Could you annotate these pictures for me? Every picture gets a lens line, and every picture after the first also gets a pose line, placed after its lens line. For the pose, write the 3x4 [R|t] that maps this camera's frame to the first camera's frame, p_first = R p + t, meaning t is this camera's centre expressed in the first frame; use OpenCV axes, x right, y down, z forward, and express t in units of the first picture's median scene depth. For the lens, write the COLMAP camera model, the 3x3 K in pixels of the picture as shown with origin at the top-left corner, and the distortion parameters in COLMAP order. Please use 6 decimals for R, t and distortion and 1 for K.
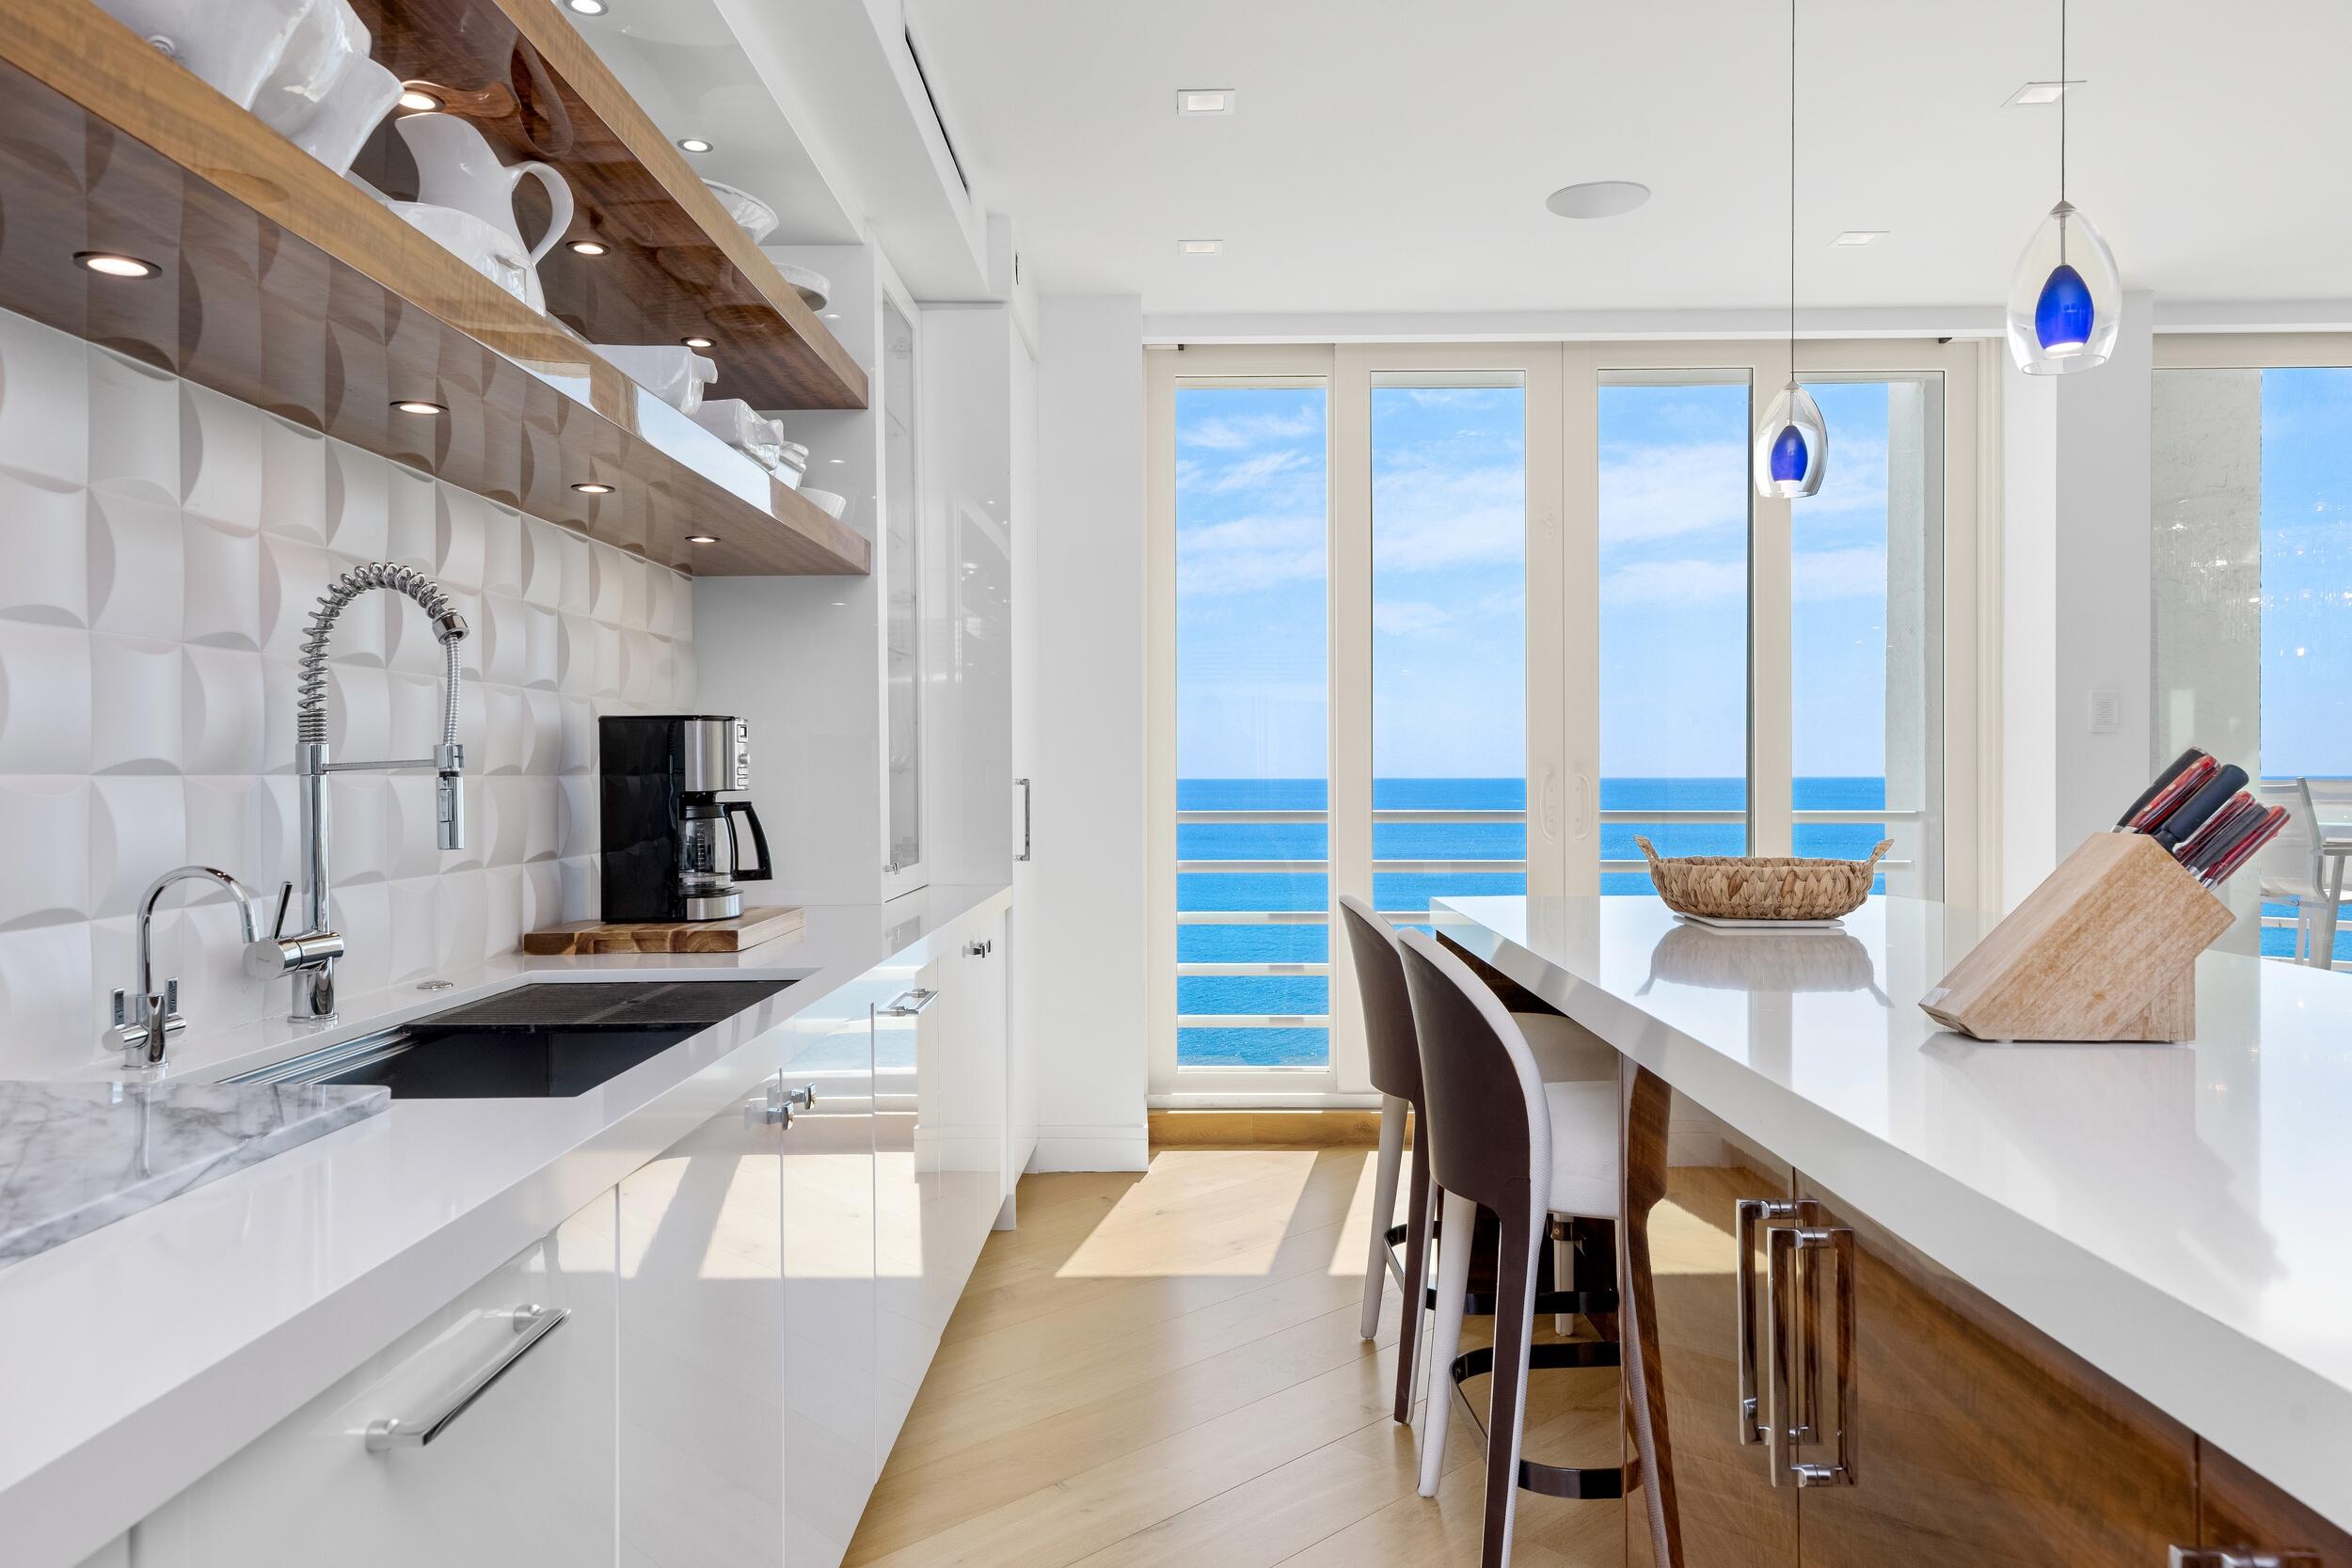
lens RADIAL K [[1551.8, 0, 1217.2], [0, 1551.8, 753.1], [0, 0, 1]] dist [0.025900, -0.000232]
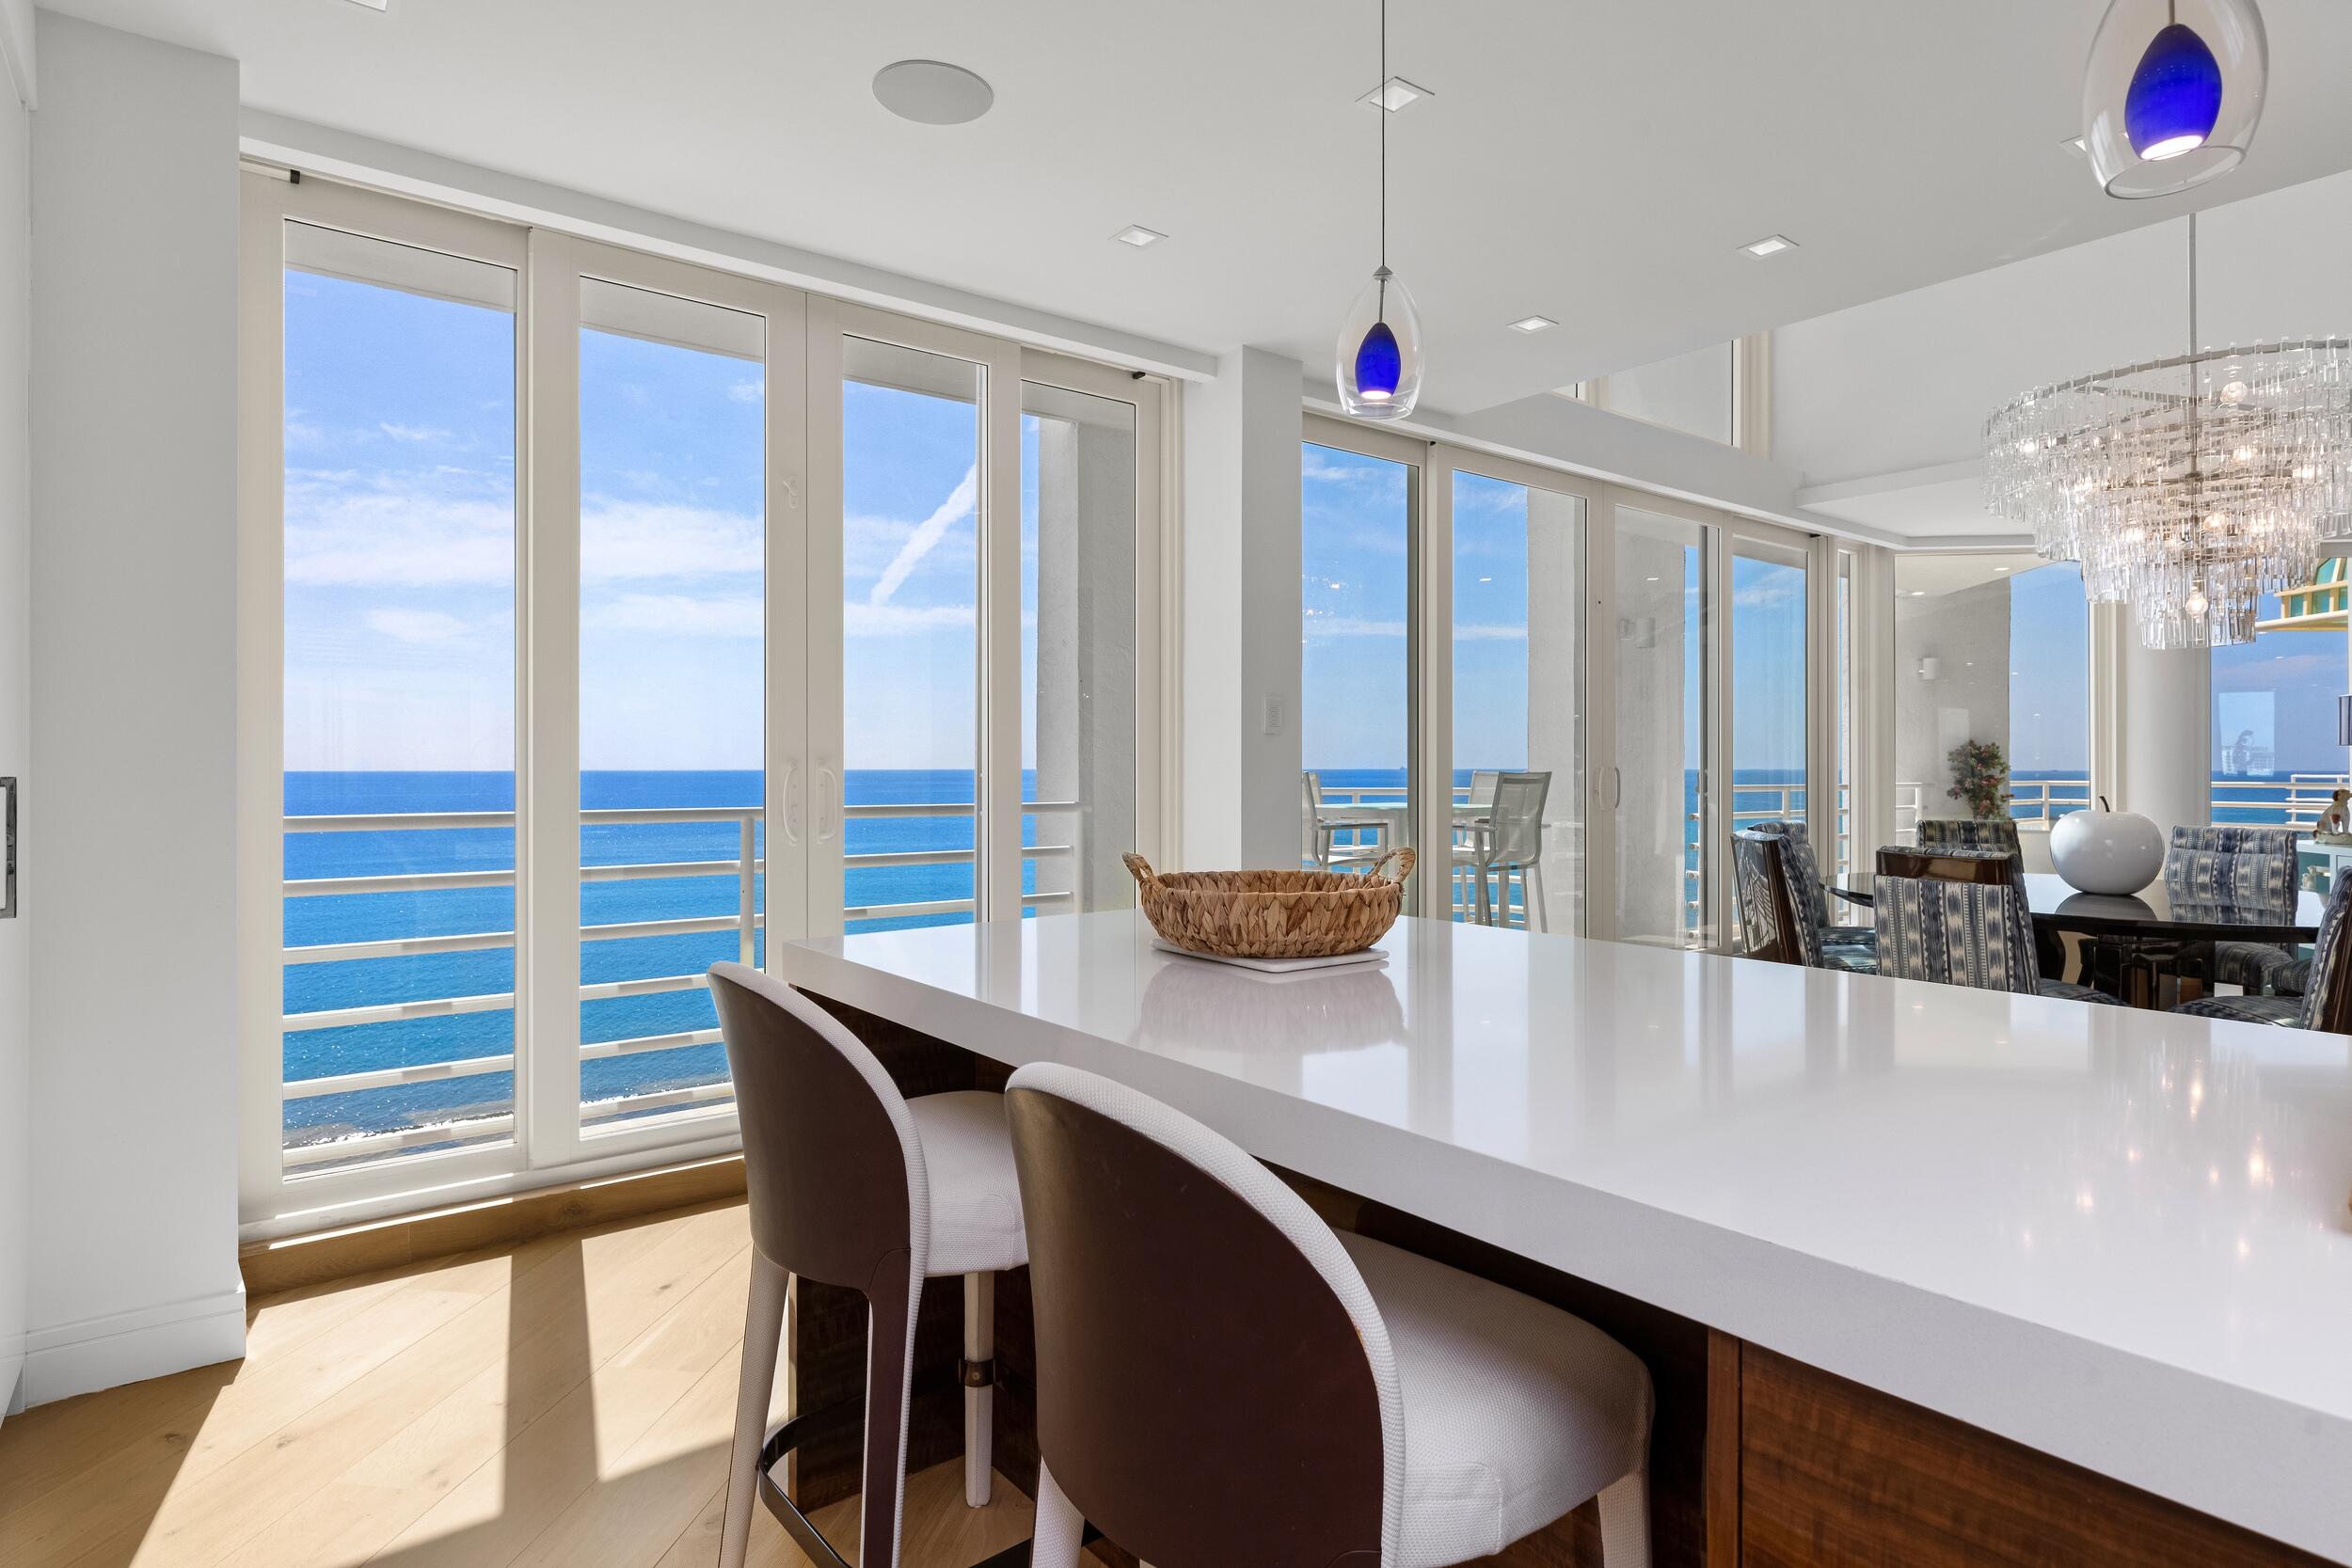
lens RADIAL K [[1231.3, 0, 1167.6], [0, 1231.3, 759.3], [0, 0, 1]] dist [-0.004809, 0.000058]
pose [[0.797487, 0.007060, 0.603294, -0.076379], [-0.012664, 0.999907, 0.005038, 0.005149], [-0.603203, -0.011658, 0.797503, 0.529461]]
